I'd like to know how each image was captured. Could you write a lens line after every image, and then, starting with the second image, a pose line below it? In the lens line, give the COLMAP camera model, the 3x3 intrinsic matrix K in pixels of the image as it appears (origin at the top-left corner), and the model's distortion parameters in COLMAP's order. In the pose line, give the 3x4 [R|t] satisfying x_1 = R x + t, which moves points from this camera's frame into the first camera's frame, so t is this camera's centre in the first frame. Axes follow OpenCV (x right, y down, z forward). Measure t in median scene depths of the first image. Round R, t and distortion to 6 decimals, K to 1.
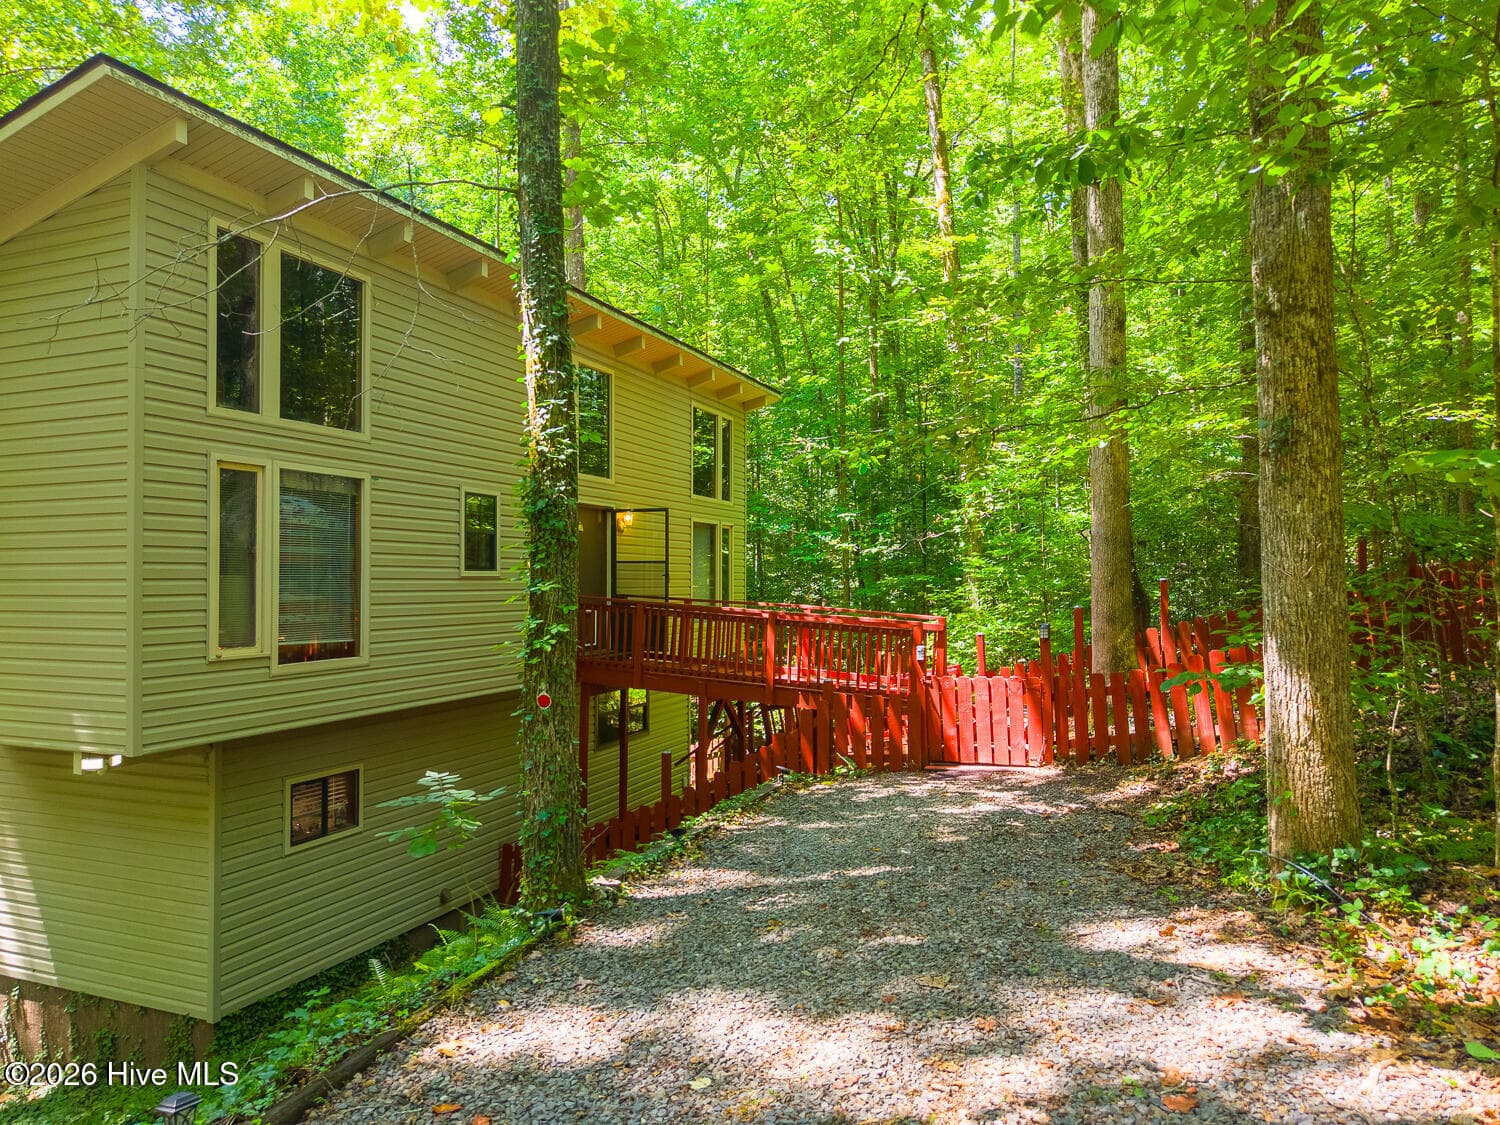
lens RADIAL K [[1005.3, 0, 753.6], [0, 1005.3, 564.8], [0, 0, 1]] dist [0.027758, -0.027058]
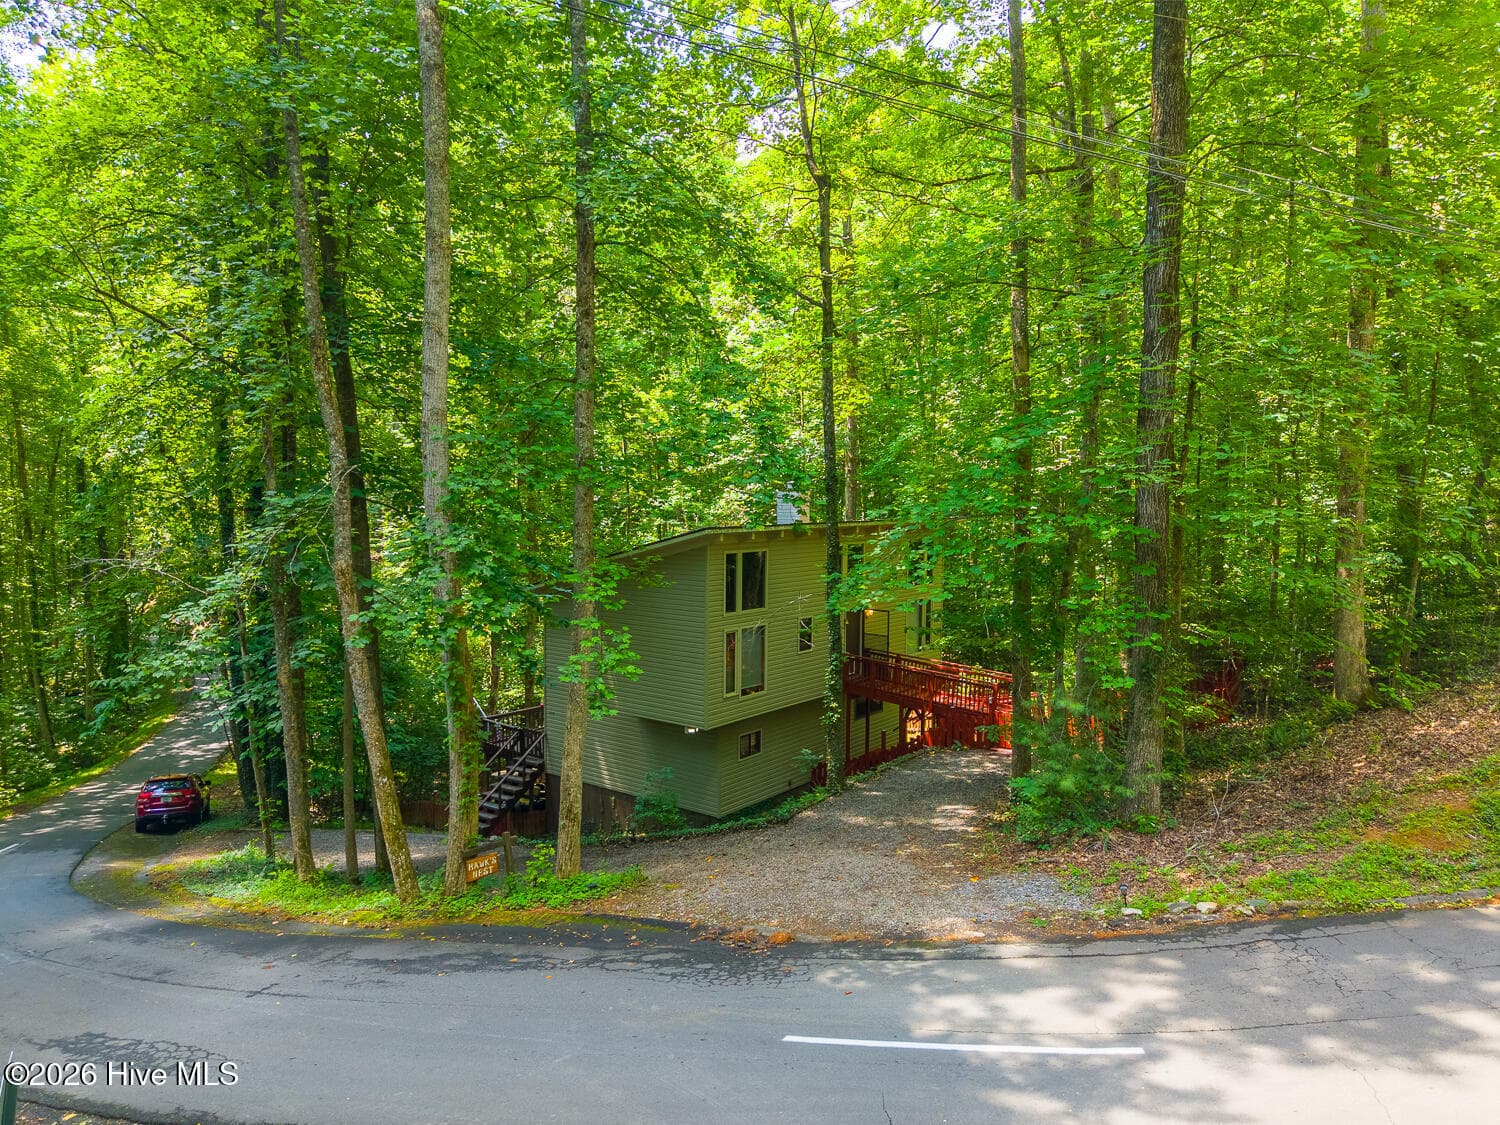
lens RADIAL K [[1006.3, 0, 746.6], [0, 1006.3, 565.2], [0, 0, 1]] dist [0.039943, -0.034860]
pose [[0.960313, 0.027855, -0.277531, 0.320895], [-0.002851, 0.995929, 0.090094, -0.528370], [0.278911, -0.085728, 0.956483, -1.680884]]
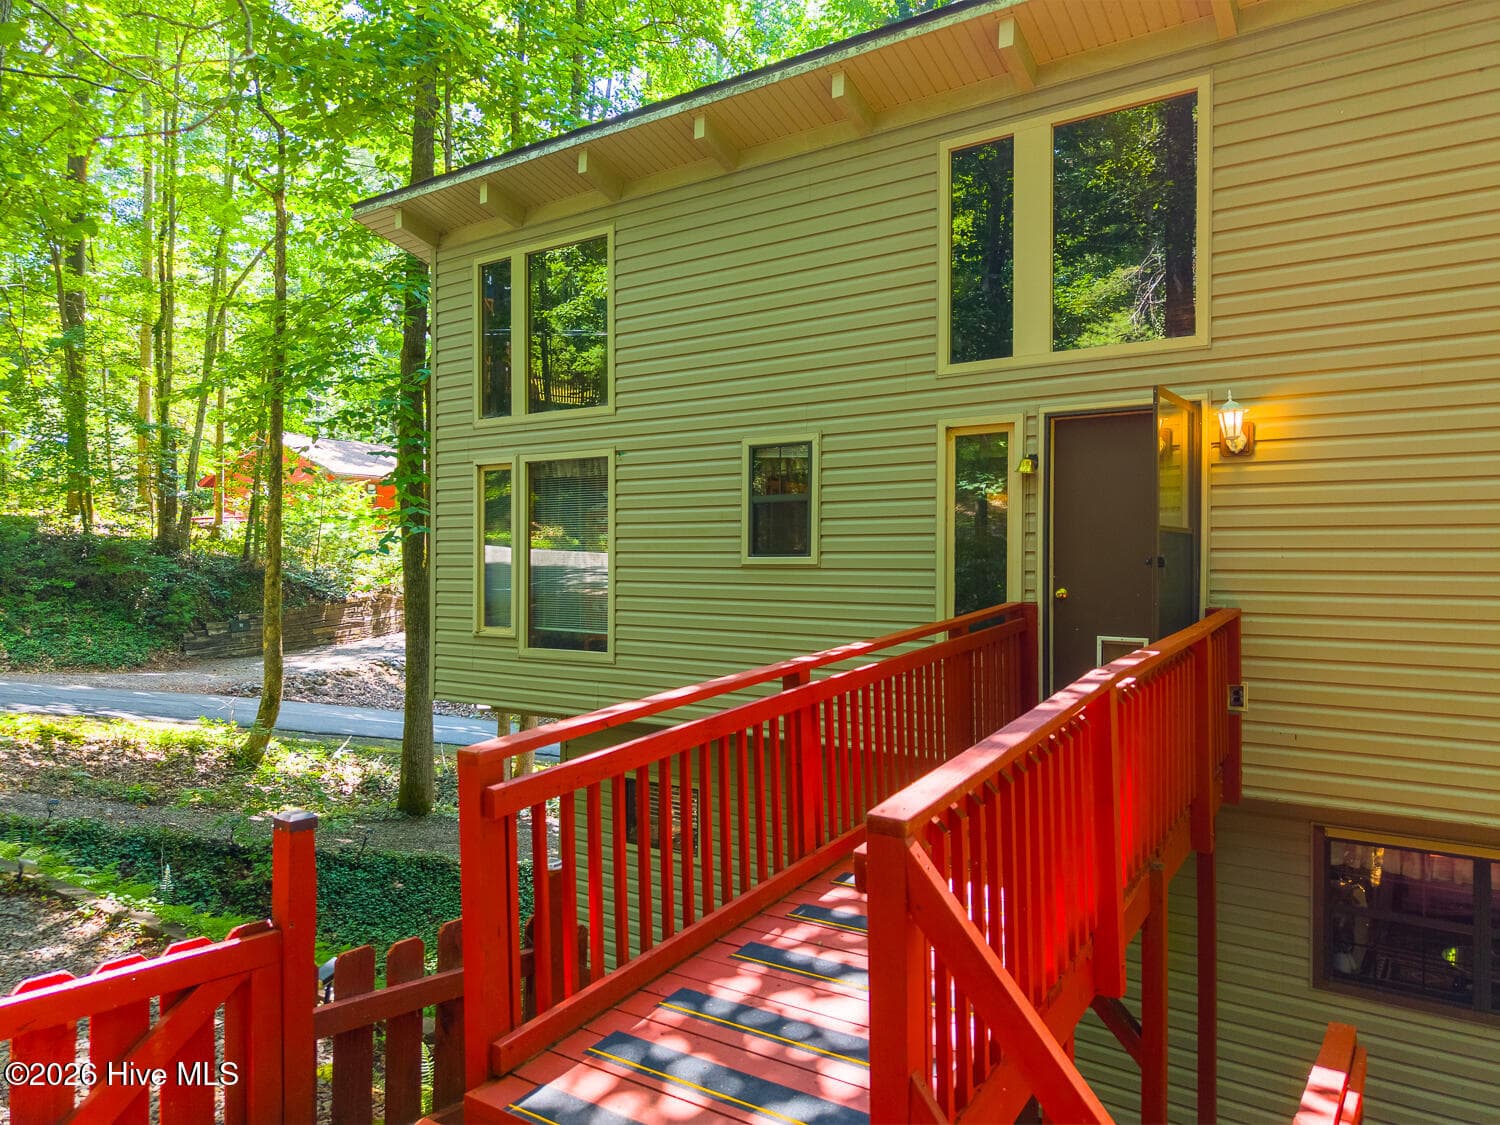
lens RADIAL K [[1041.9, 0, 709.2], [0, 1041.9, 564.4], [0, 0, 1]] dist [0.089945, -0.041508]
pose [[-0.238607, 0.007983, -0.971083, 0.532292], [0.013896, 0.999892, 0.004806, 0.008549], [0.971017, -0.012348, -0.238692, 1.398217]]
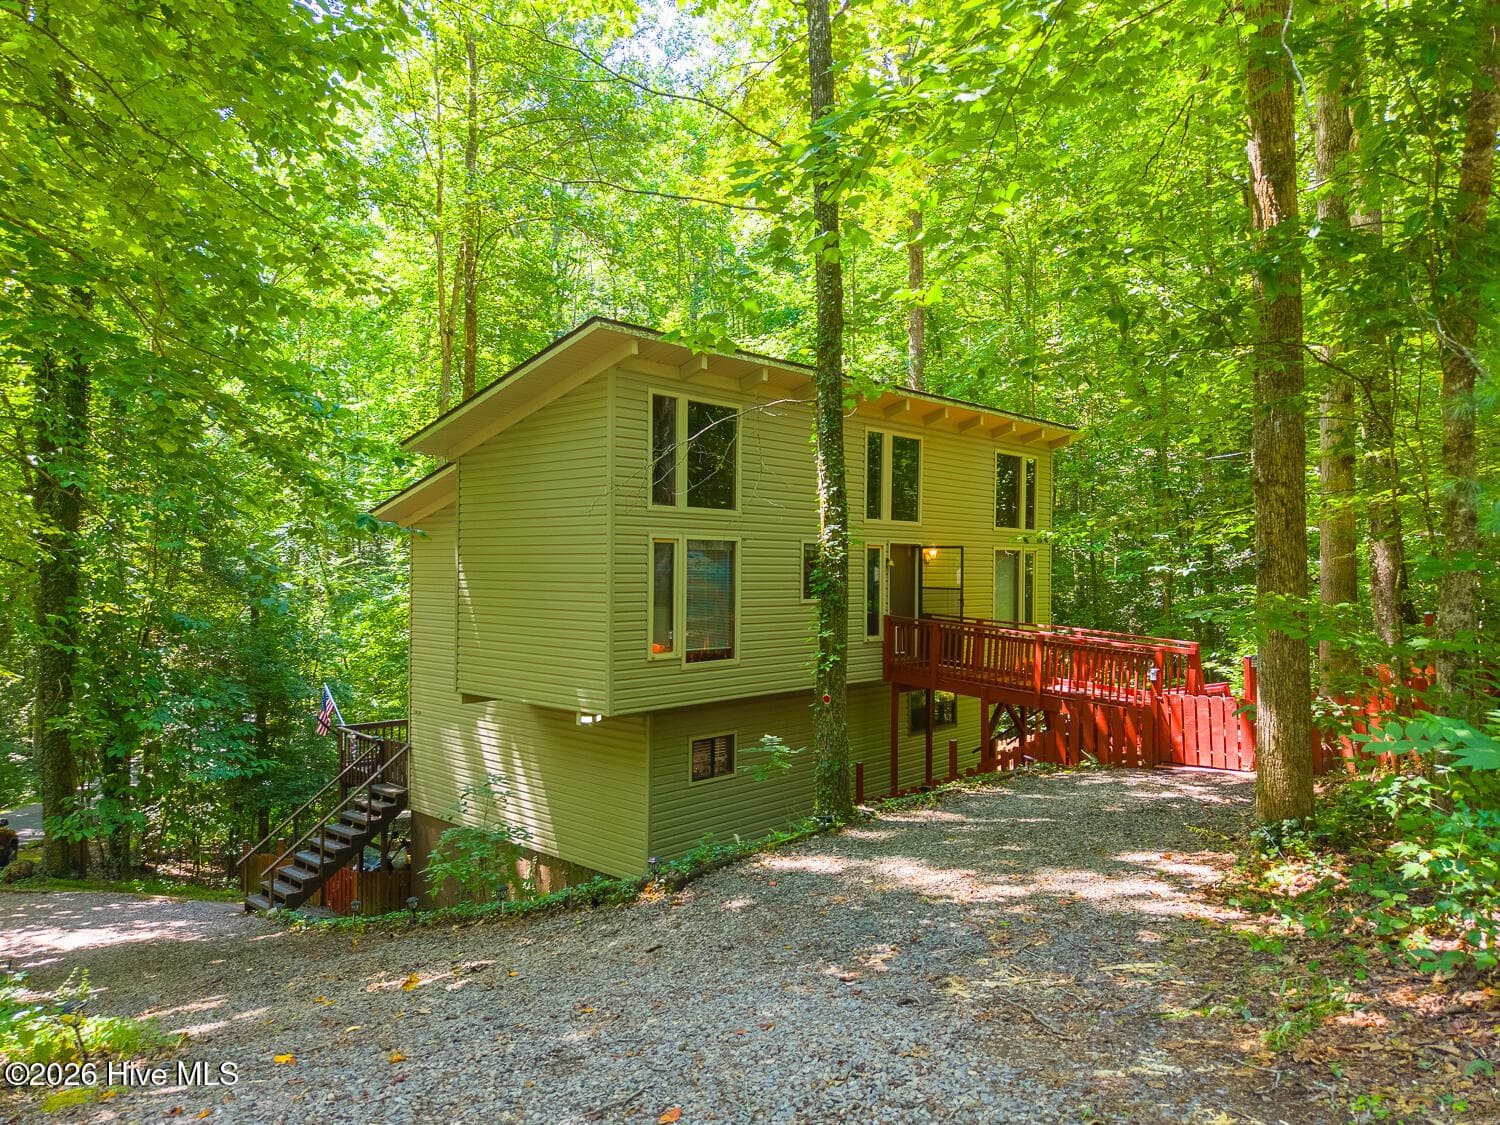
lens RADIAL K [[1006.3, 0, 746.6], [0, 1006.3, 565.2], [0, 0, 1]] dist [0.039943, -0.034860]
pose [[0.932035, 0.007160, -0.362299, 0.180349], [-0.003131, 0.999927, 0.011706, -0.071692], [0.362356, -0.009776, 0.931988, -0.414815]]
